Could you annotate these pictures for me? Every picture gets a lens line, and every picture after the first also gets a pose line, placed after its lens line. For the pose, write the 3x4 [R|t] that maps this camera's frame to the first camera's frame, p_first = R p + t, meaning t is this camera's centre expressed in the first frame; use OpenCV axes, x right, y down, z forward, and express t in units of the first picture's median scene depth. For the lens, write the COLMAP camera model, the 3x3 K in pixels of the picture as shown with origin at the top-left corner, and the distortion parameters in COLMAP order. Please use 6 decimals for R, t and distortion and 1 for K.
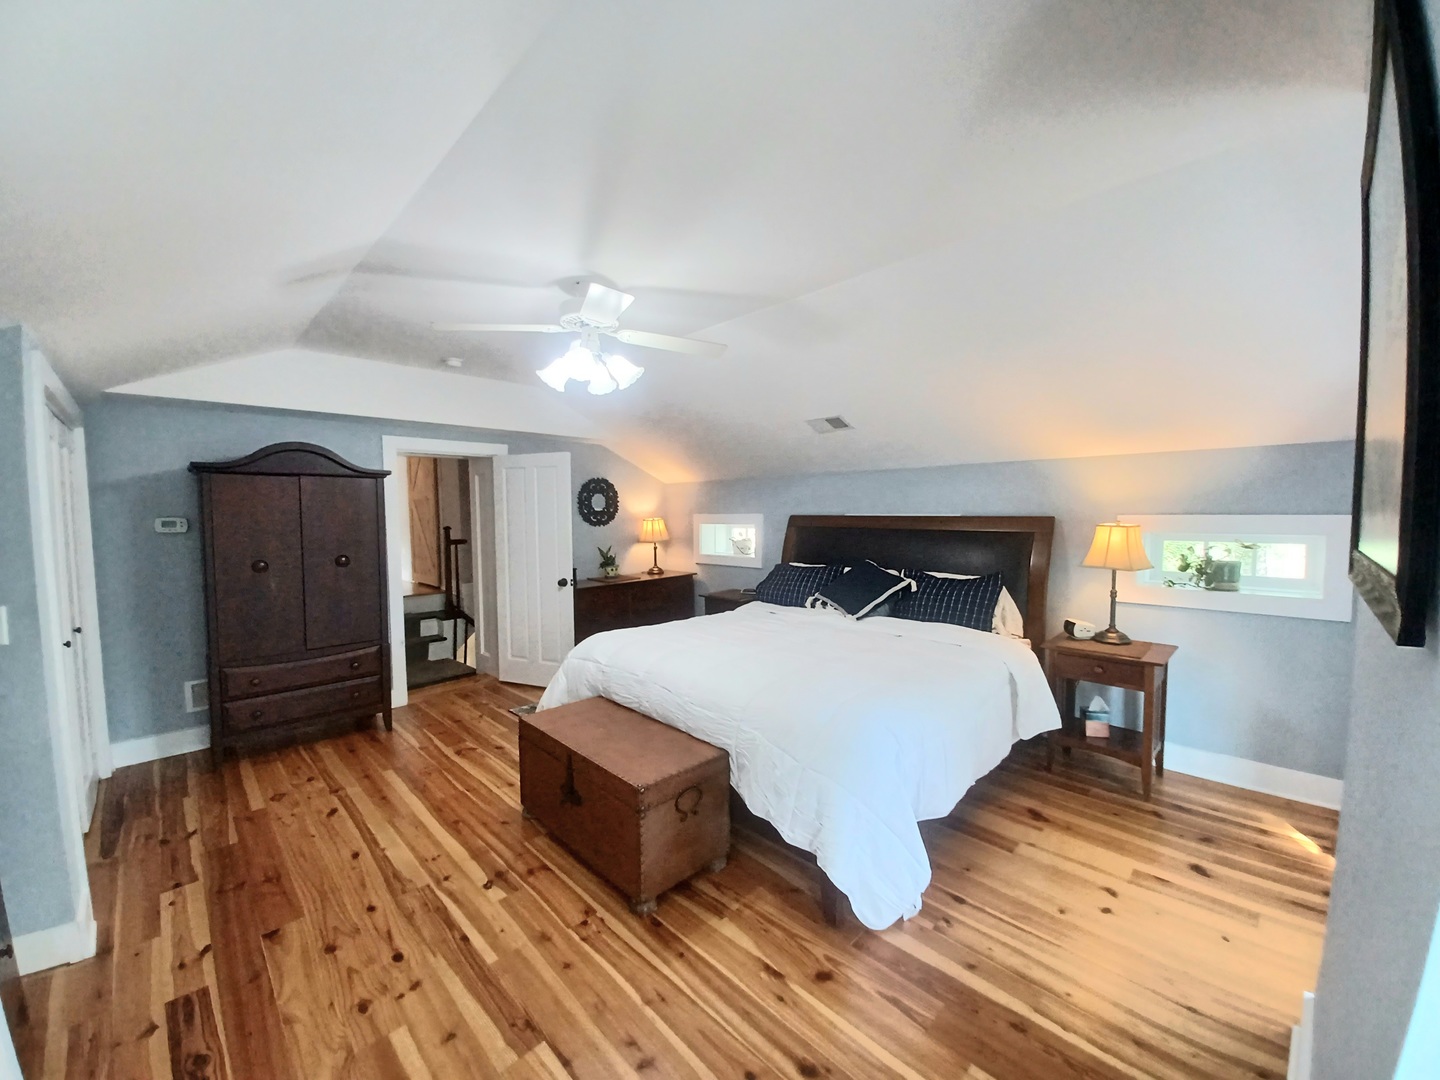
lens RADIAL K [[564.5, 0, 714.2], [0, 564.5, 547.9], [0, 0, 1]] dist [0.012709, -0.015341]
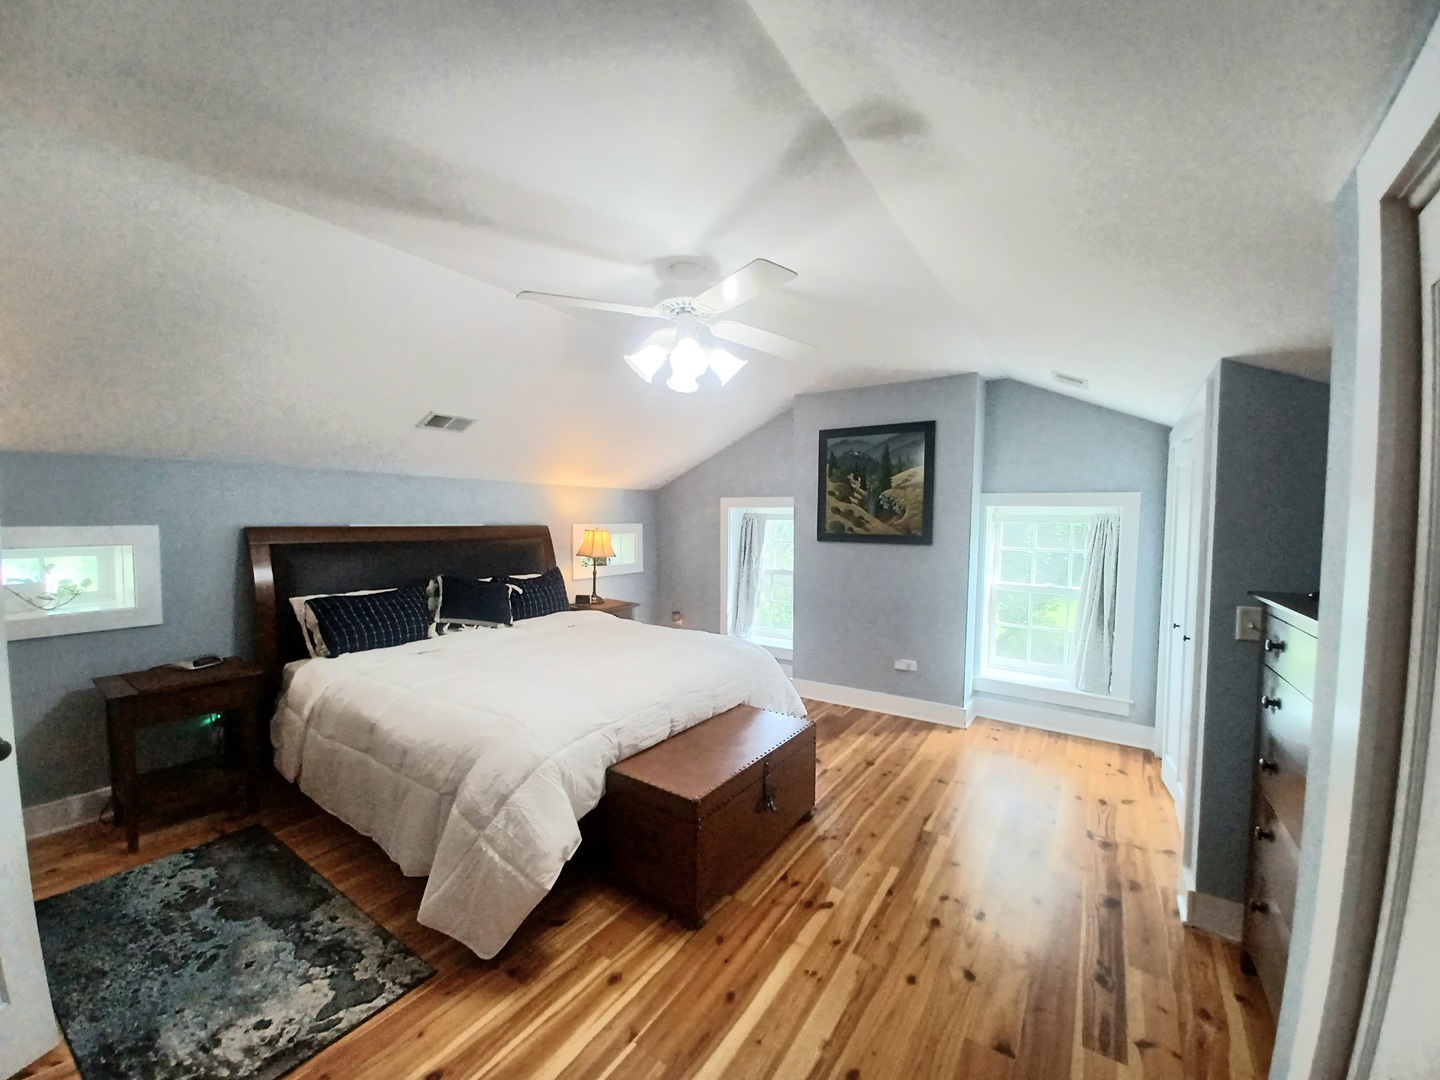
lens RADIAL K [[564.5, 0, 714.2], [0, 564.5, 547.9], [0, 0, 1]] dist [0.012709, -0.015341]
pose [[-0.197428, -0.044277, 0.979317, -1.253526], [0.057963, 0.996705, 0.056748, -0.082462], [-0.978602, 0.067968, -0.194211, 1.301528]]
